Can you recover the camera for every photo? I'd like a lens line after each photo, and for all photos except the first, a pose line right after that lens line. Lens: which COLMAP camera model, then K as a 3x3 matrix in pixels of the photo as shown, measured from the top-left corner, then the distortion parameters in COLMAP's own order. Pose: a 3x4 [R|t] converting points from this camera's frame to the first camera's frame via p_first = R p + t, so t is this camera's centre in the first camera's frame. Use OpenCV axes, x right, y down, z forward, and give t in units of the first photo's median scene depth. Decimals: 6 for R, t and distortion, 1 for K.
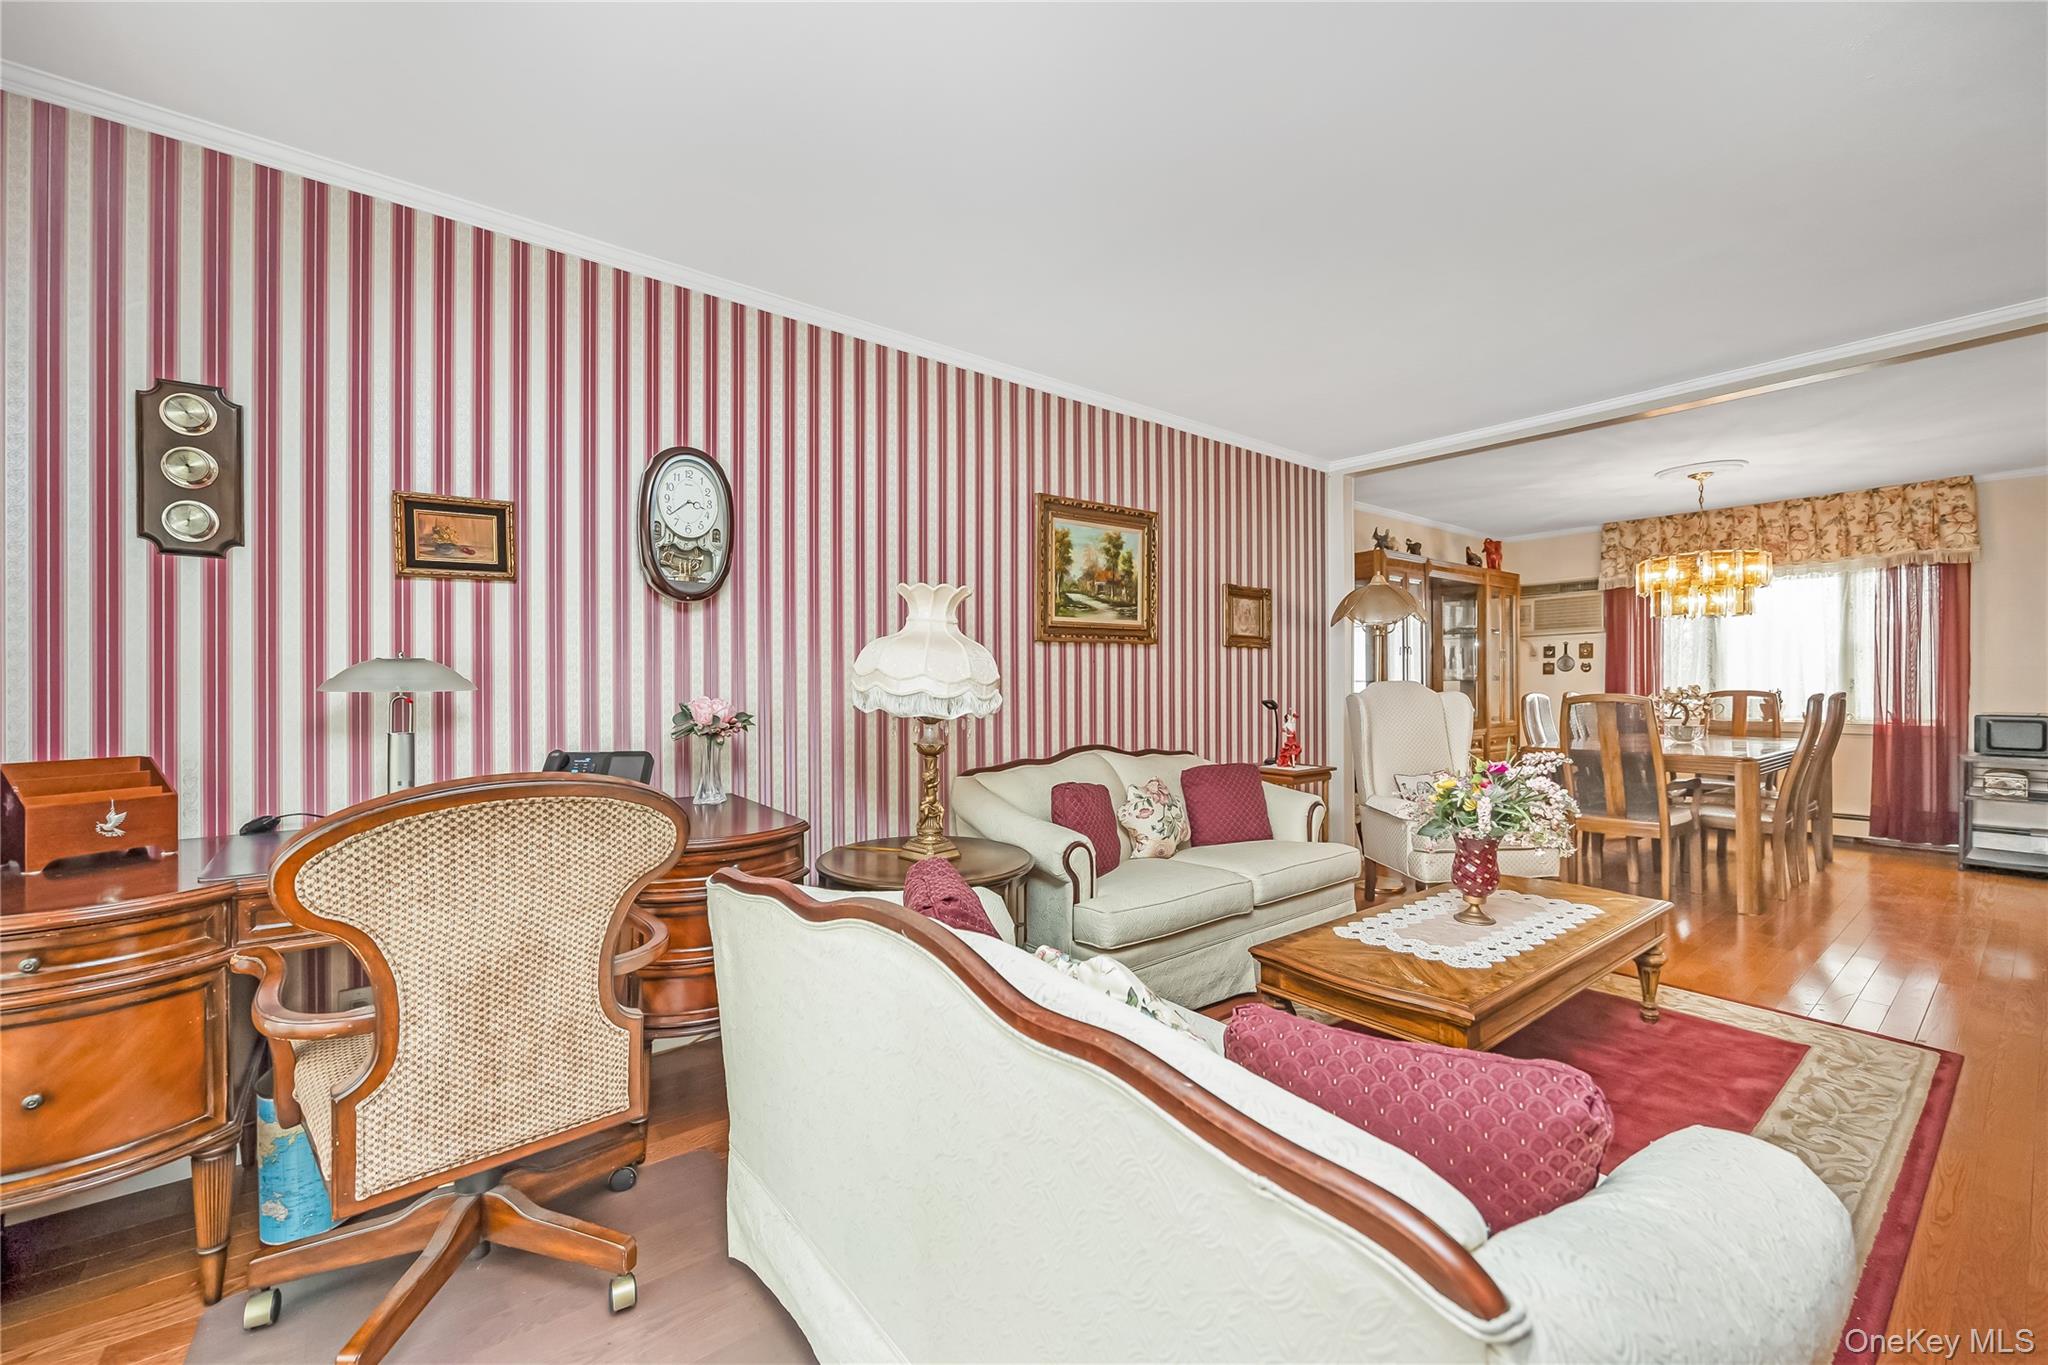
lens RADIAL K [[834.4, 0, 1024.5], [0, 834.4, 678.5], [0, 0, 1]] dist [-0.000911, 0.000382]
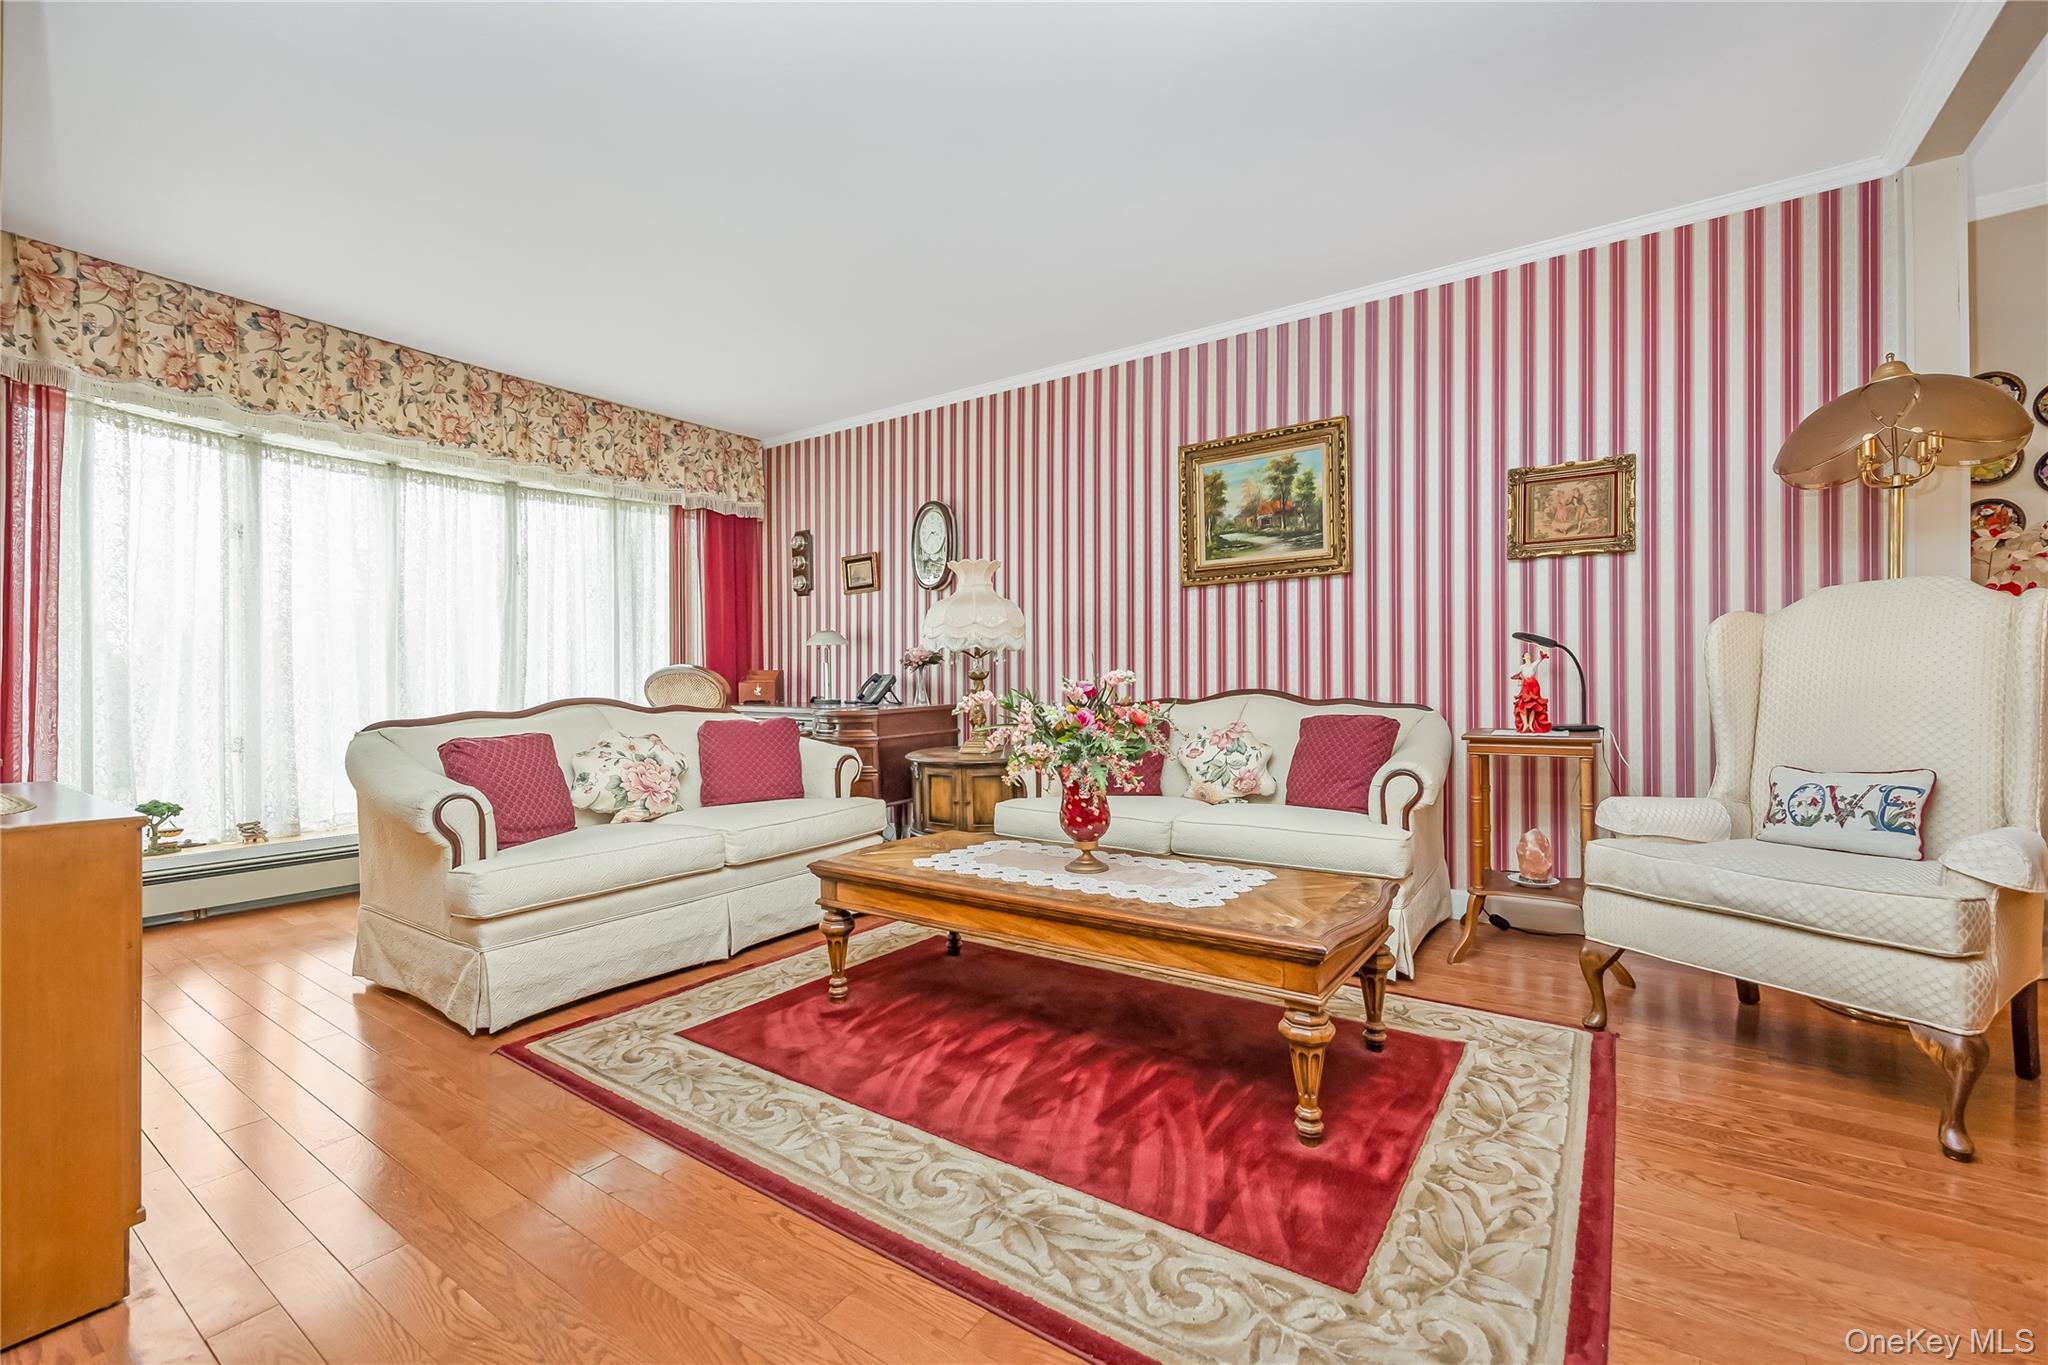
lens RADIAL K [[834.4, 0, 1024.9], [0, 834.4, 682.8], [0, 0, 1]] dist [-0.000911, 0.000382]
pose [[0.283006, 0.001911, -0.959116, 1.301443], [0.008927, 0.999949, 0.004626, 0.093470], [0.959076, -0.009871, 0.282975, 0.680564]]
